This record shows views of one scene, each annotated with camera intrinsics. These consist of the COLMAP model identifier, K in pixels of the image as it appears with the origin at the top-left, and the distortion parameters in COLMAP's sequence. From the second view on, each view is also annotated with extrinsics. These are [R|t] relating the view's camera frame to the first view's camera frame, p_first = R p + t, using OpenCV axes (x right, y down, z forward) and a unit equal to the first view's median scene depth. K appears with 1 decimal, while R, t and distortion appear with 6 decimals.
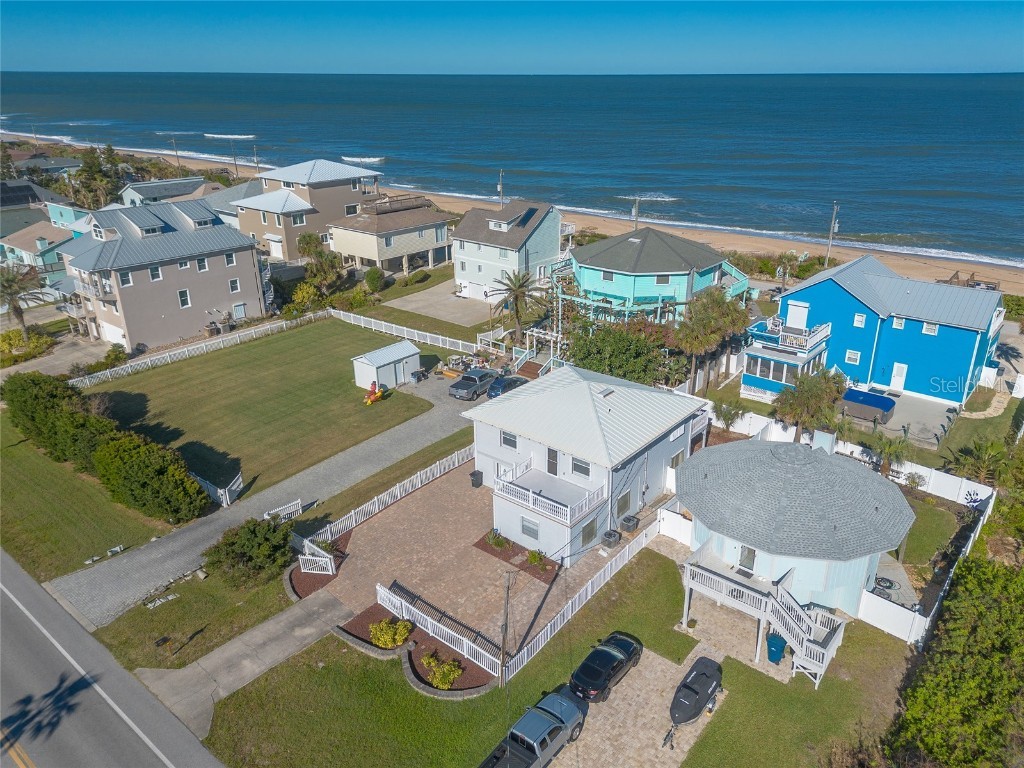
lens RADIAL K [[736.9, 0, 536.9], [0, 736.9, 382.4], [0, 0, 1]] dist [0.078318, -0.084958]
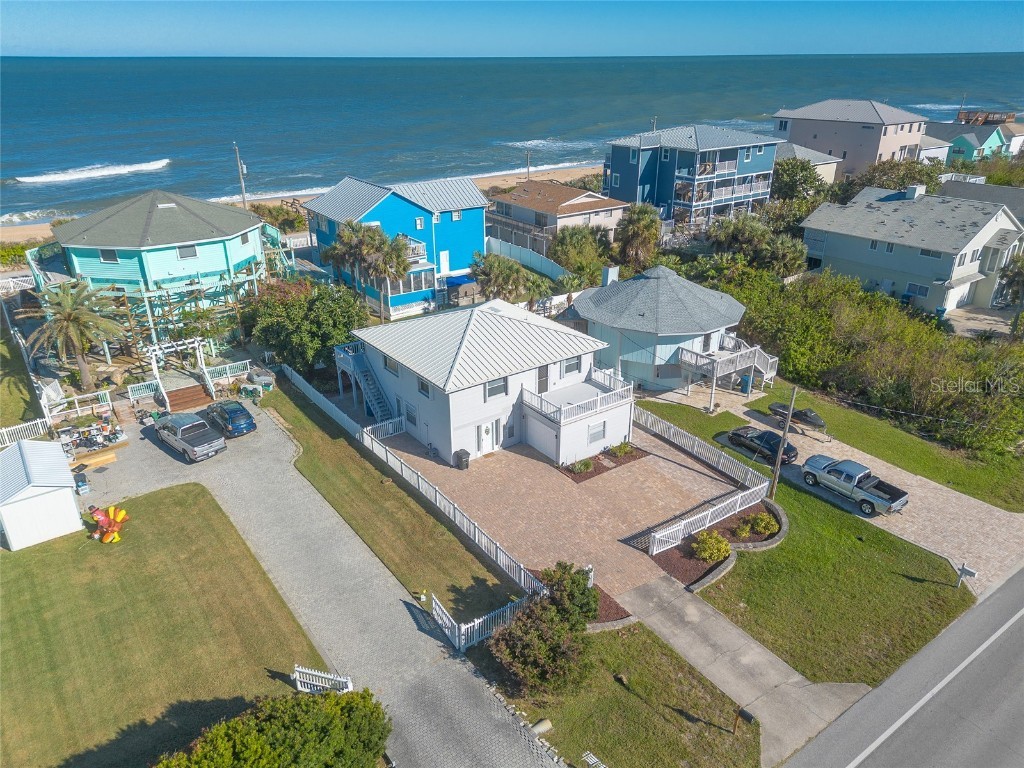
lens RADIAL K [[726.8, 0, 512.0], [0, 726.8, 384.0], [0, 0, 1]] dist [0.083950, -0.089492]
pose [[0.267777, -0.394255, 0.879124, -0.550255], [0.372124, 0.883963, 0.283077, -0.114777], [-0.888717, 0.251342, 0.383417, 0.440039]]
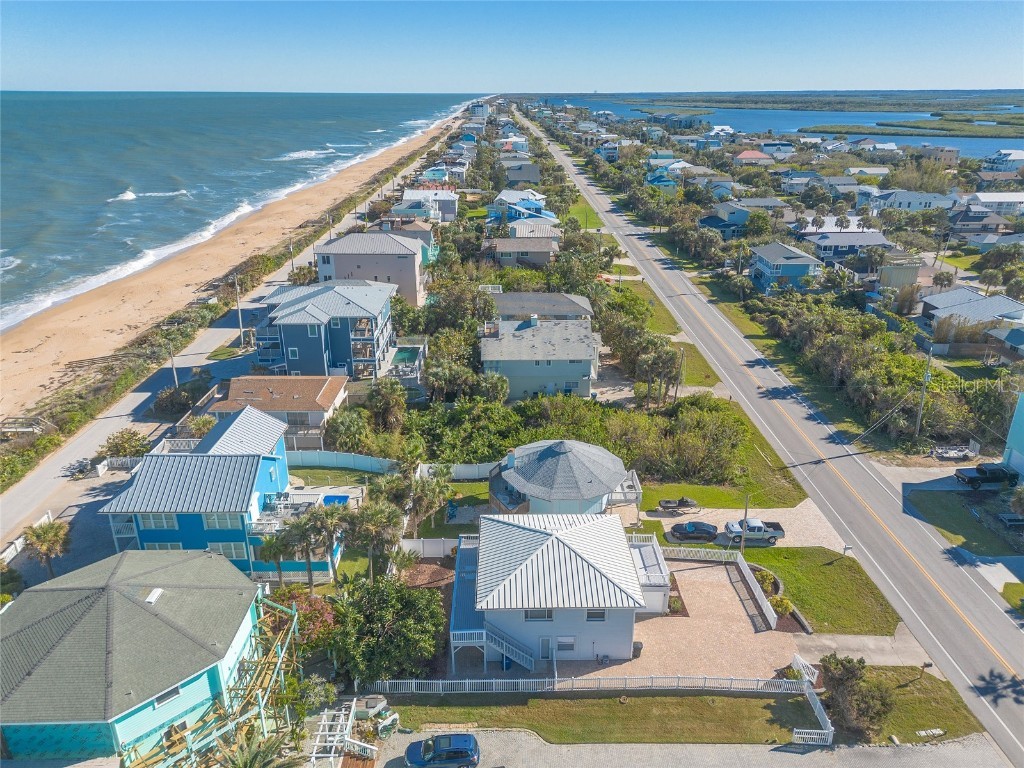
lens RADIAL K [[713.7, 0, 512.0], [0, 713.7, 384.0], [0, 0, 1]] dist [0.072082, -0.080540]
pose [[-0.630232, -0.290441, 0.720036, -0.444754], [0.294850, 0.768386, 0.568019, -0.595155], [-0.718242, 0.570286, -0.398625, 0.960840]]
